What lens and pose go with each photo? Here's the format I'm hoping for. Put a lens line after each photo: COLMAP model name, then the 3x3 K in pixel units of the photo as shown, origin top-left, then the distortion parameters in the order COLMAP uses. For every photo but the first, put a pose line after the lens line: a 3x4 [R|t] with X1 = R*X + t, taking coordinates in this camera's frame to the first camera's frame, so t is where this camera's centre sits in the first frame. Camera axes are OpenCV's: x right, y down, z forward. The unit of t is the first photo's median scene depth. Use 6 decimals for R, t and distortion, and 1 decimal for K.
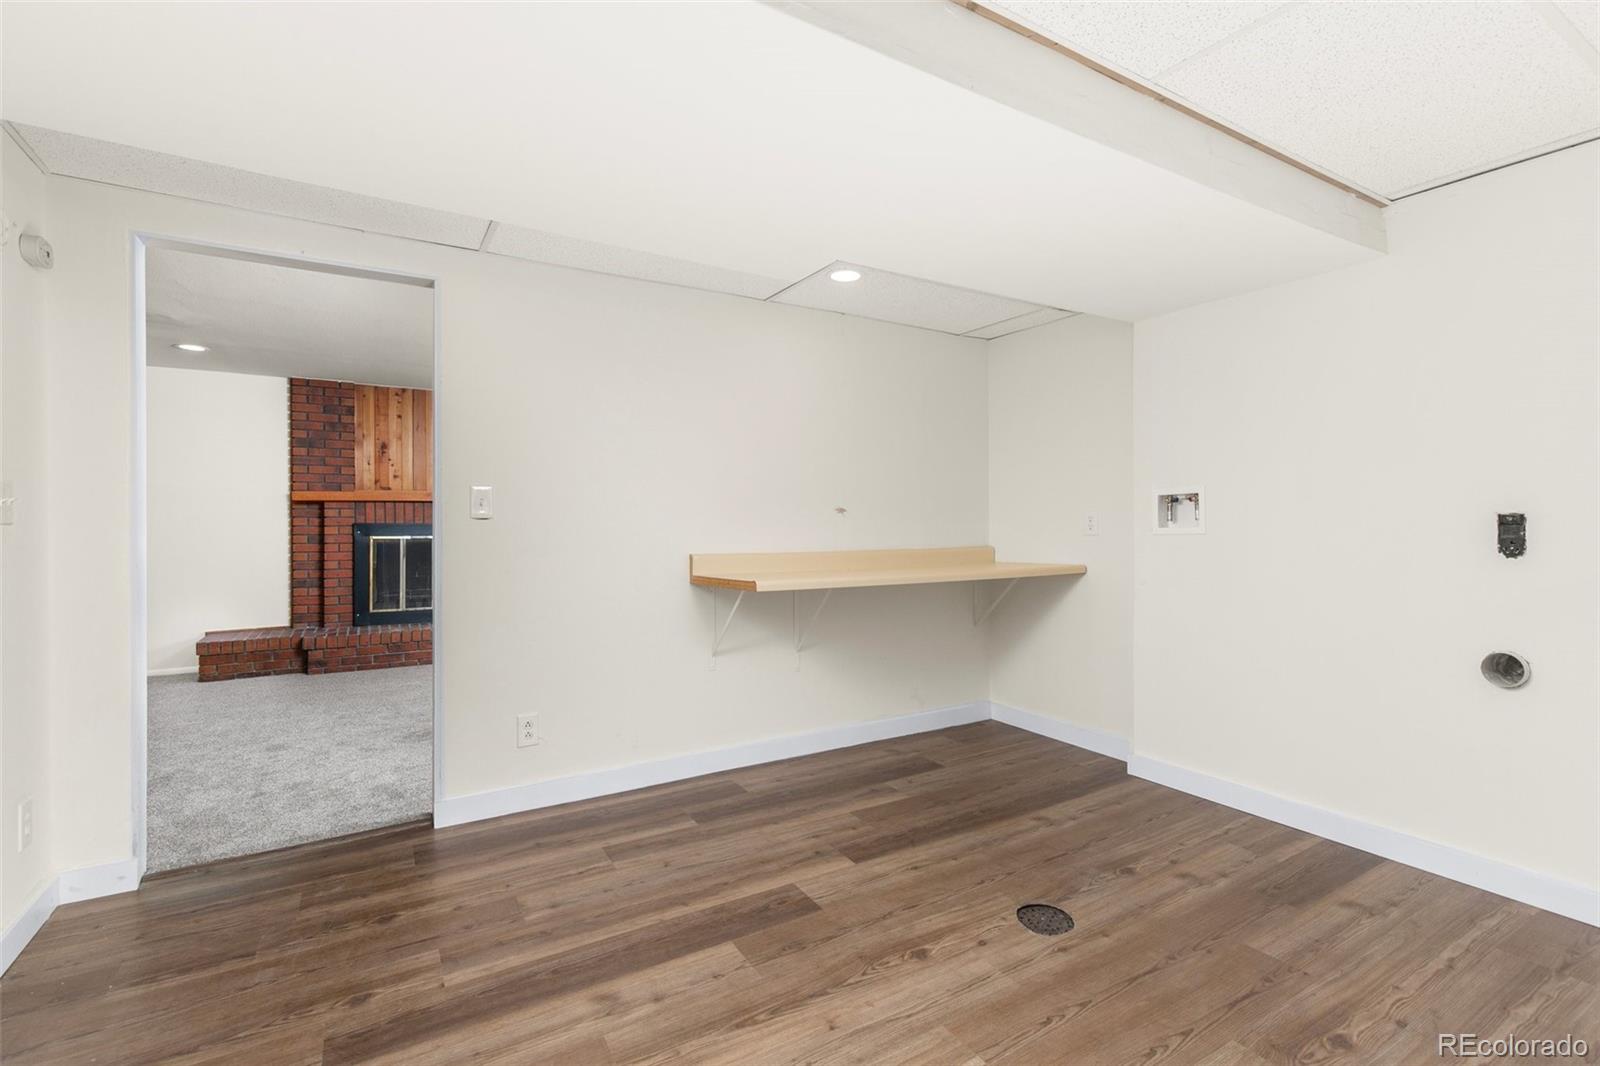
lens RADIAL K [[722.3, 0, 798.9], [0, 722.3, 521.1], [0, 0, 1]] dist [0.003863, 0.001209]
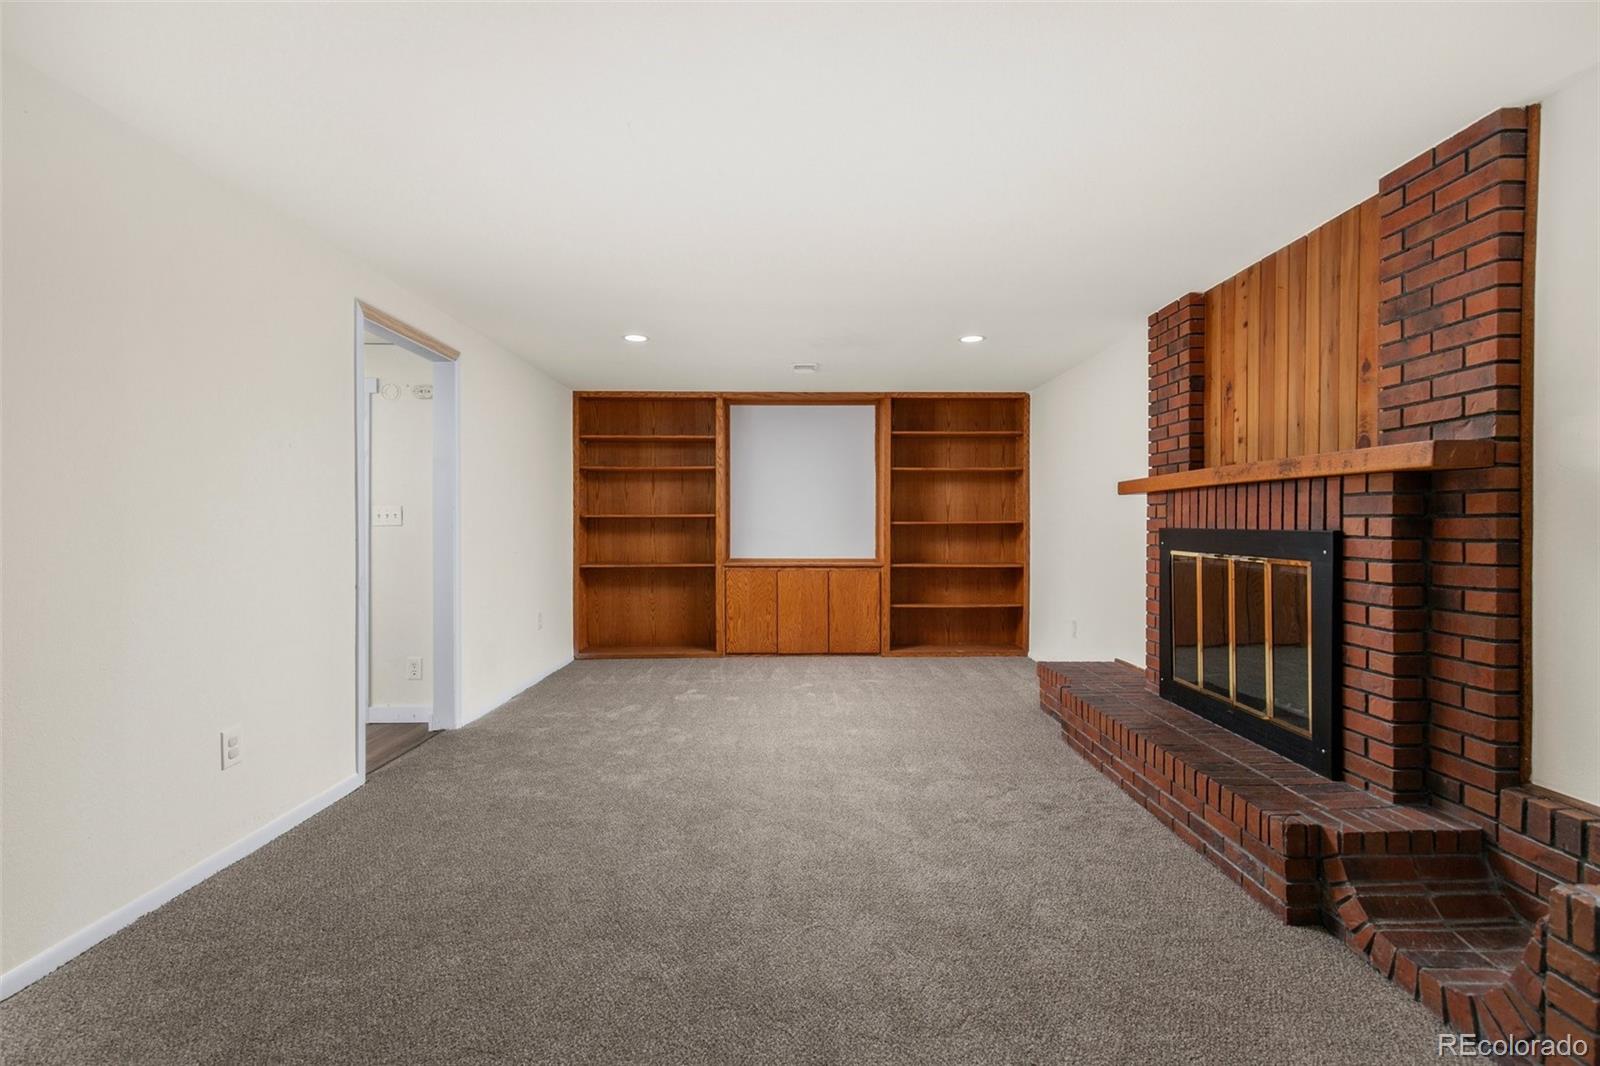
lens RADIAL K [[722.3, 0, 800.9], [0, 722.3, 534.1], [0, 0, 1]] dist [0.003863, 0.001209]
pose [[-0.509883, 0.010886, -0.860175, 0.067575], [0.000533, 0.999924, 0.012338, 0.000776], [0.860243, 0.005833, -0.509850, 1.036060]]
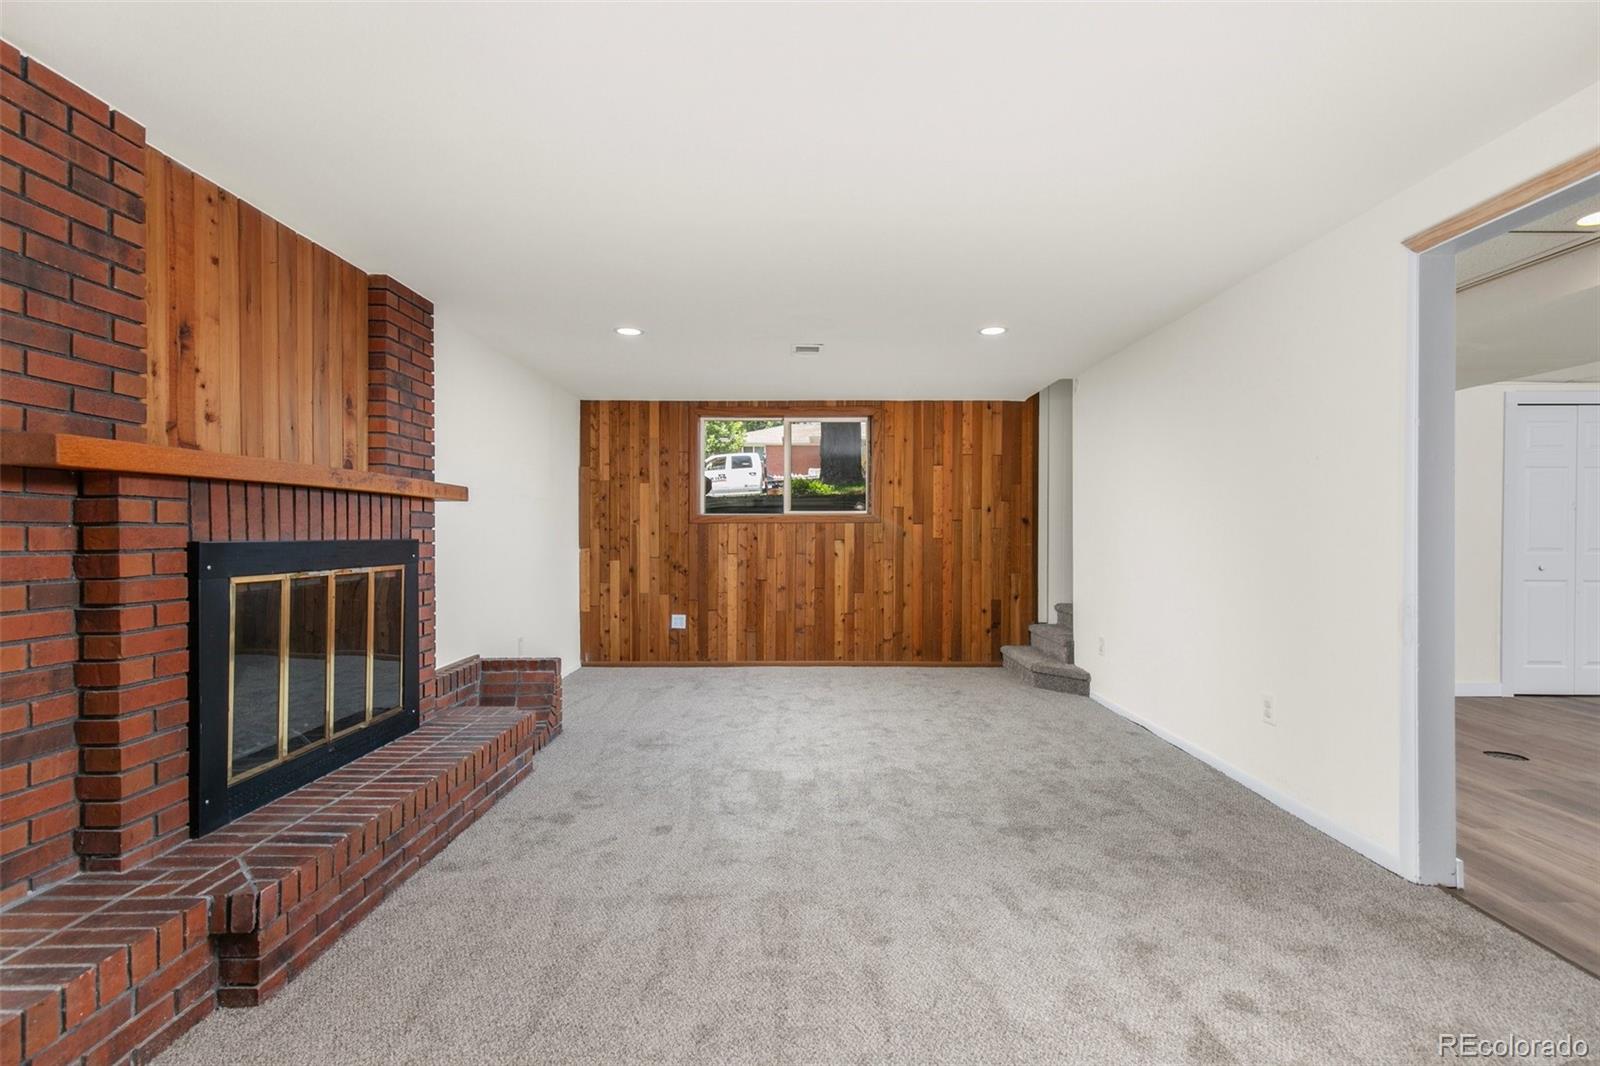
lens RADIAL K [[722.3, 0, 805.5], [0, 722.3, 537.7], [0, 0, 1]] dist [0.003863, 0.001209]
pose [[0.517712, -0.009339, 0.855504, -0.752263], [0.000399, 0.999943, 0.010674, -0.002405], [-0.855555, -0.005185, 0.517687, 0.558945]]
